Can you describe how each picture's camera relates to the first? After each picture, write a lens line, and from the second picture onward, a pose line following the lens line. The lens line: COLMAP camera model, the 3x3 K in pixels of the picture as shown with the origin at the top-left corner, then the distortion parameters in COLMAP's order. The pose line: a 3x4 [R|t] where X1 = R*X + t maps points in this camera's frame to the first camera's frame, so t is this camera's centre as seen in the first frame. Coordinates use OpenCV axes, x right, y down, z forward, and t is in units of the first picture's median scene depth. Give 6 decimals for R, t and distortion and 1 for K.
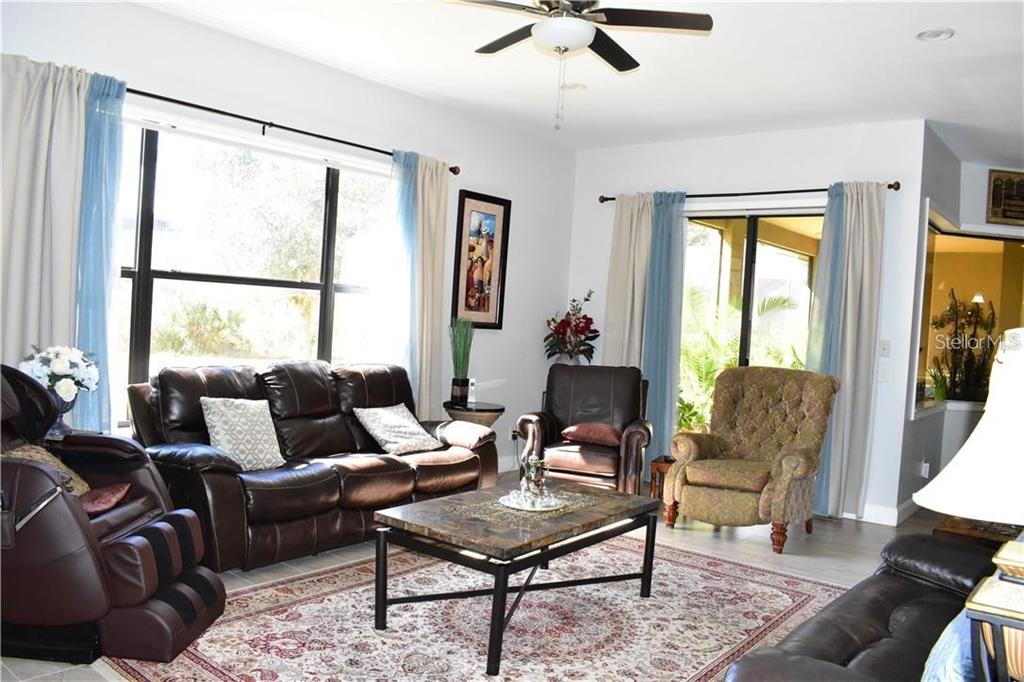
lens RADIAL K [[776.9, 0, 512.0], [0, 776.9, 341.0], [0, 0, 1]] dist [-0.142933, -0.000401]
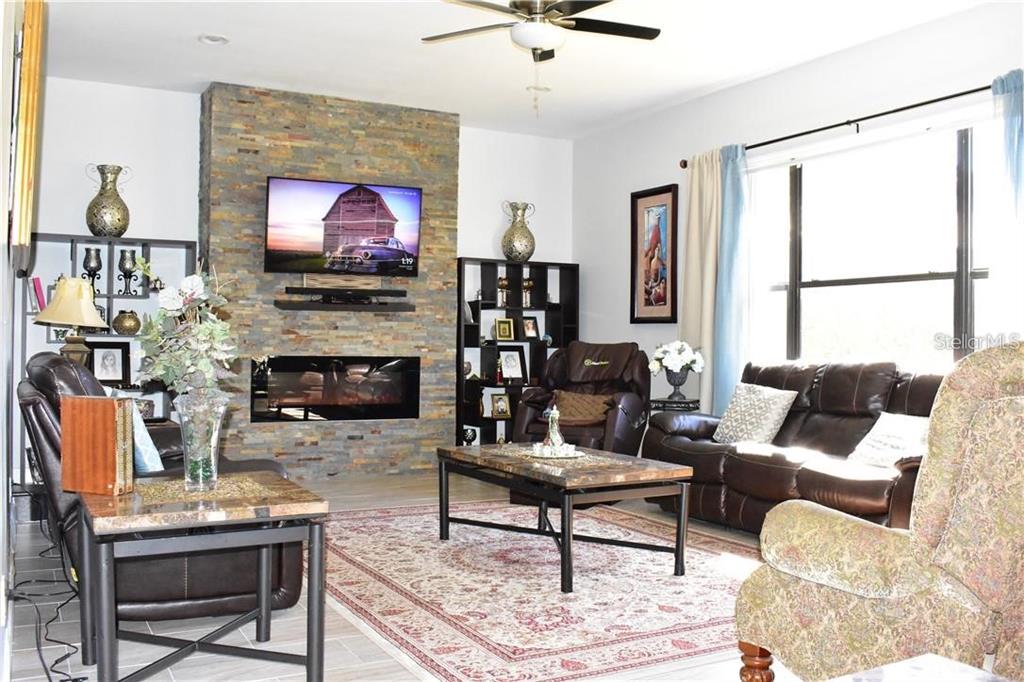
lens RADIAL K [[953.2, 0, 512.0], [0, 953.2, 341.0], [0, 0, 1]] dist [-0.075372, 0.013680]
pose [[-0.363980, -0.037844, -0.930638, 1.181040], [-0.021714, 0.999247, -0.032142, 0.061398], [0.931154, 0.008509, -0.364528, 1.239881]]
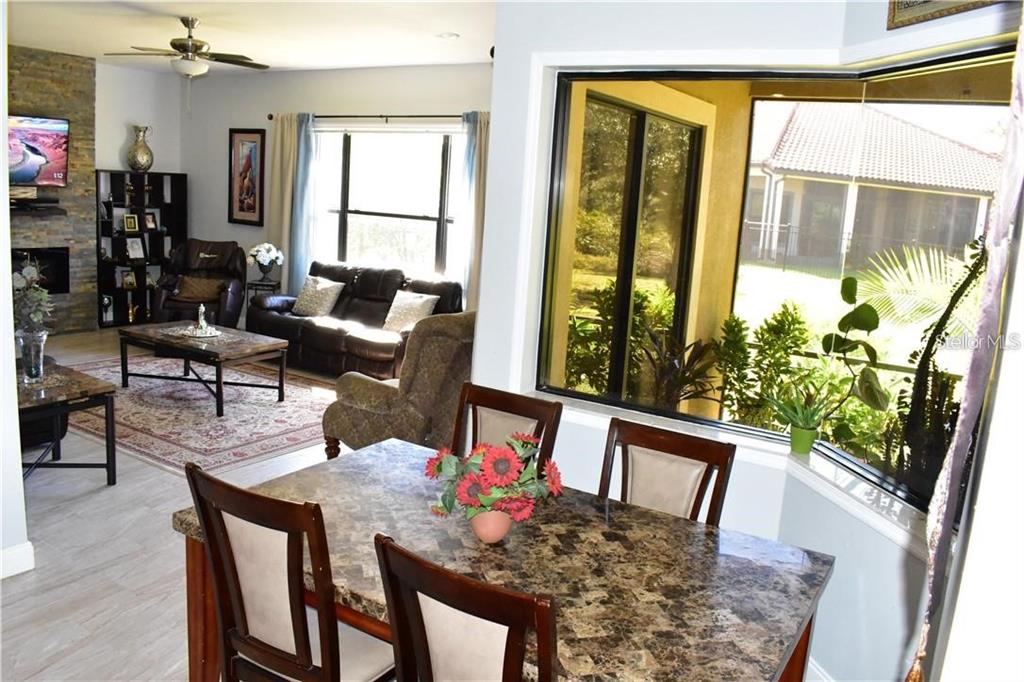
lens RADIAL K [[821.2, 0, 512.0], [0, 821.2, 341.0], [0, 0, 1]] dist [-0.064089, -0.000406]
pose [[0.133673, 0.153921, -0.978999, 1.772621], [-0.062655, 0.987201, 0.146656, -0.106718], [0.989043, 0.041735, 0.141606, 1.249036]]
